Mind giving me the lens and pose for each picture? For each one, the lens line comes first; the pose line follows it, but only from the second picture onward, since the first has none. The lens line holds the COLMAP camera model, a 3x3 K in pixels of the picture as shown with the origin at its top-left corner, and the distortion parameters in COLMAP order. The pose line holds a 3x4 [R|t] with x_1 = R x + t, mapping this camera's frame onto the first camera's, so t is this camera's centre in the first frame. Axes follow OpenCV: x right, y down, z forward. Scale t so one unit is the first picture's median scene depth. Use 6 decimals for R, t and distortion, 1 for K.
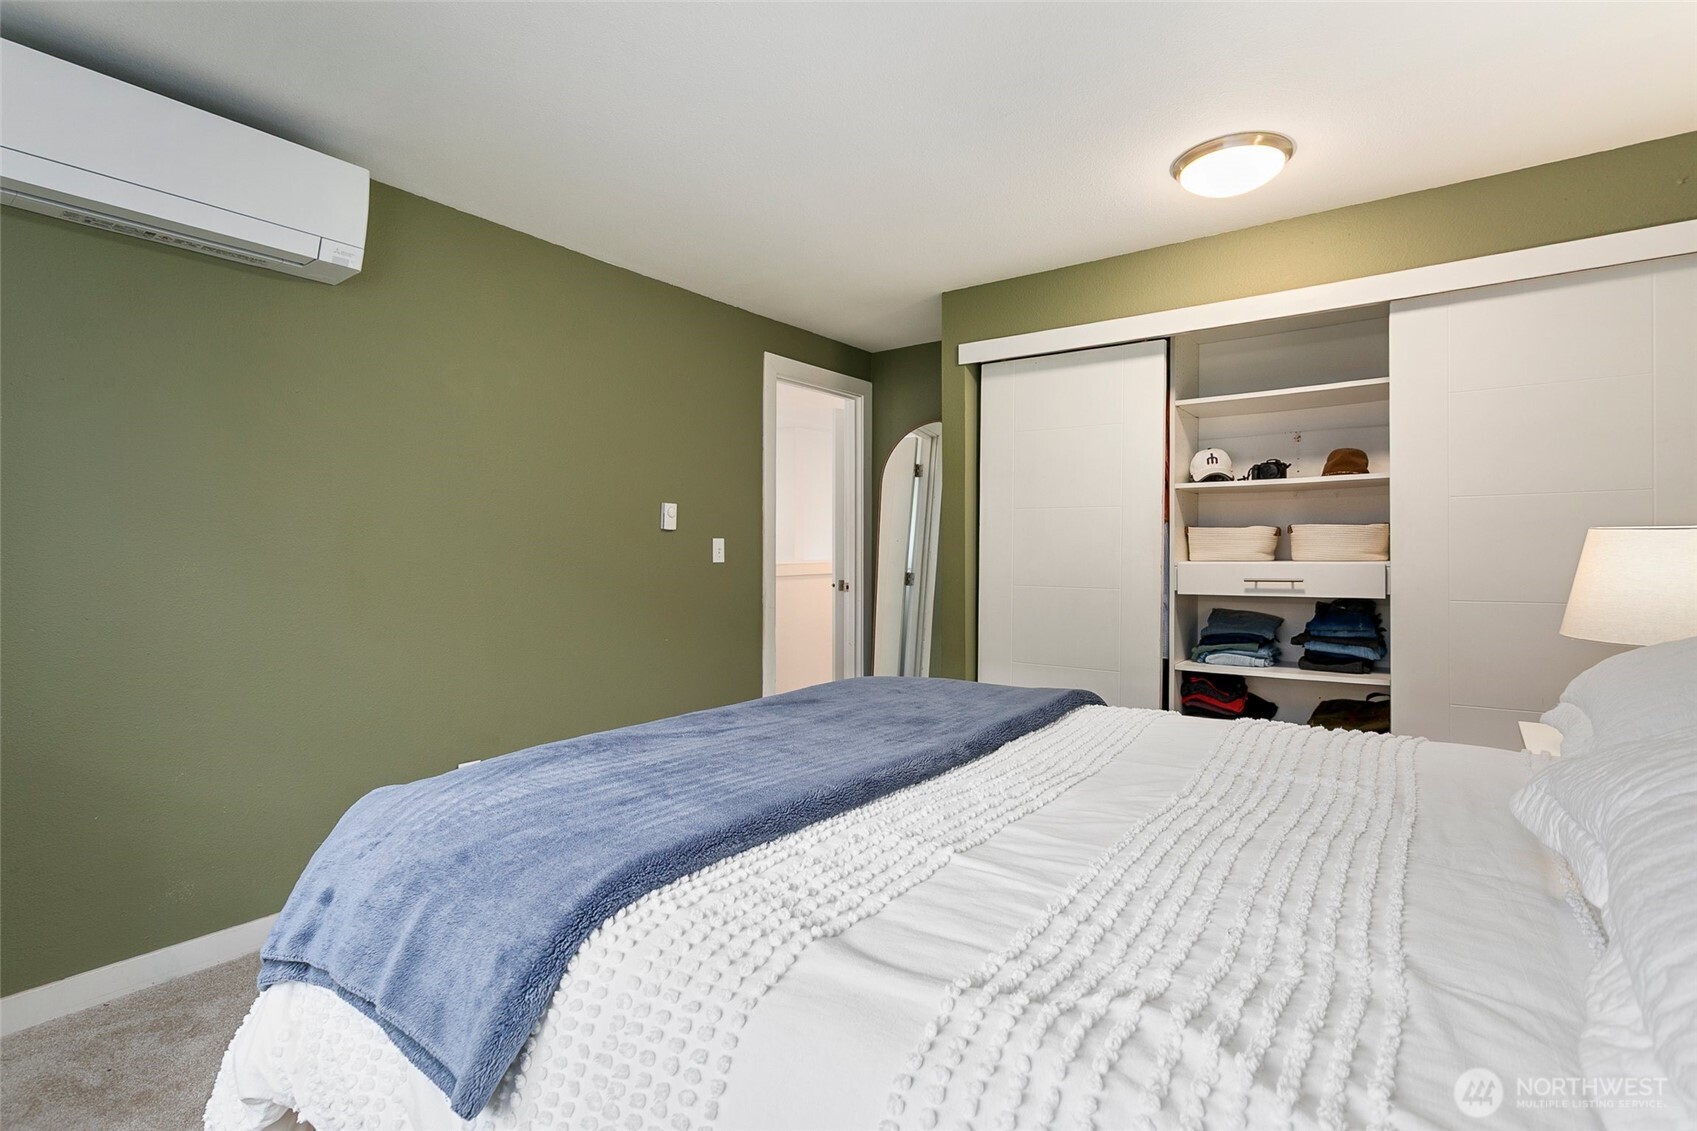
lens RADIAL K [[815.6, 0, 842.8], [0, 815.6, 557.4], [0, 0, 1]] dist [0.001185, -0.000374]
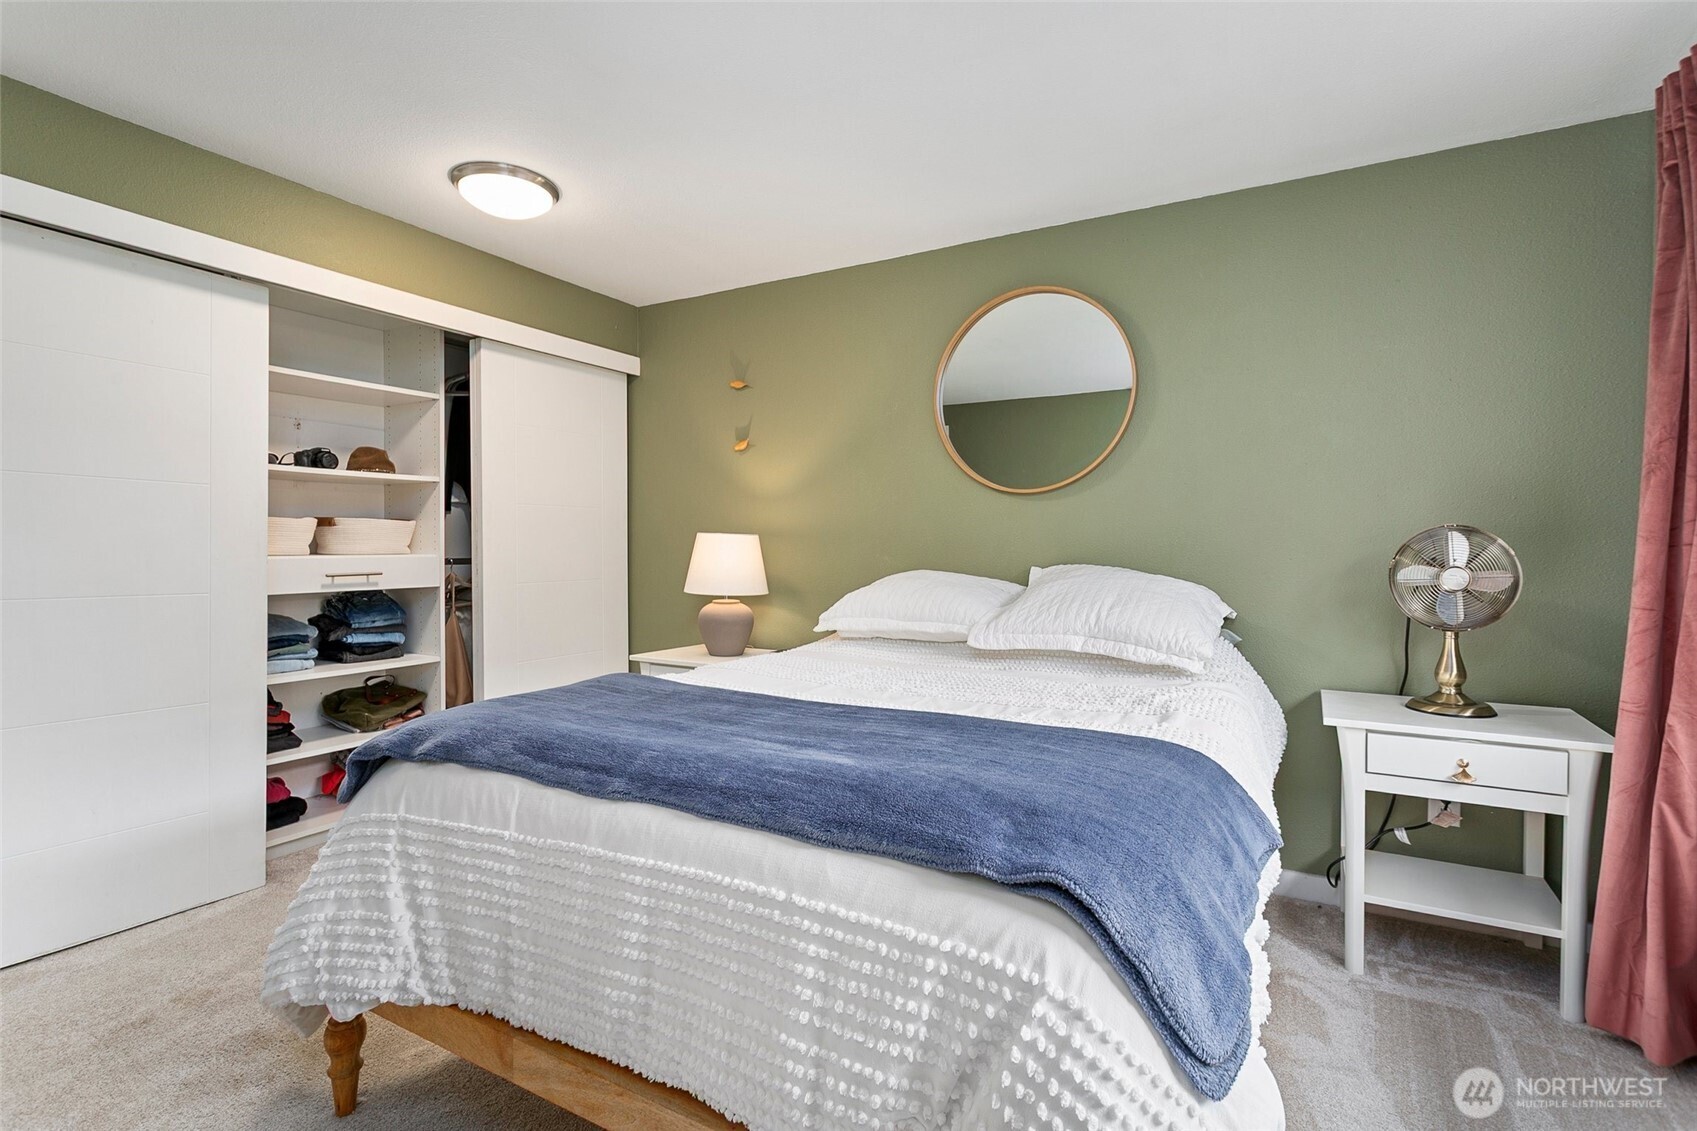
lens RADIAL K [[815.6, 0, 843.6], [0, 815.6, 557.2], [0, 0, 1]] dist [0.001185, -0.000374]
pose [[-0.086739, -0.016204, 0.996099, -0.483765], [0.002348, 0.999862, 0.016469, -0.007074], [-0.996228, 0.003767, -0.086689, 0.492916]]
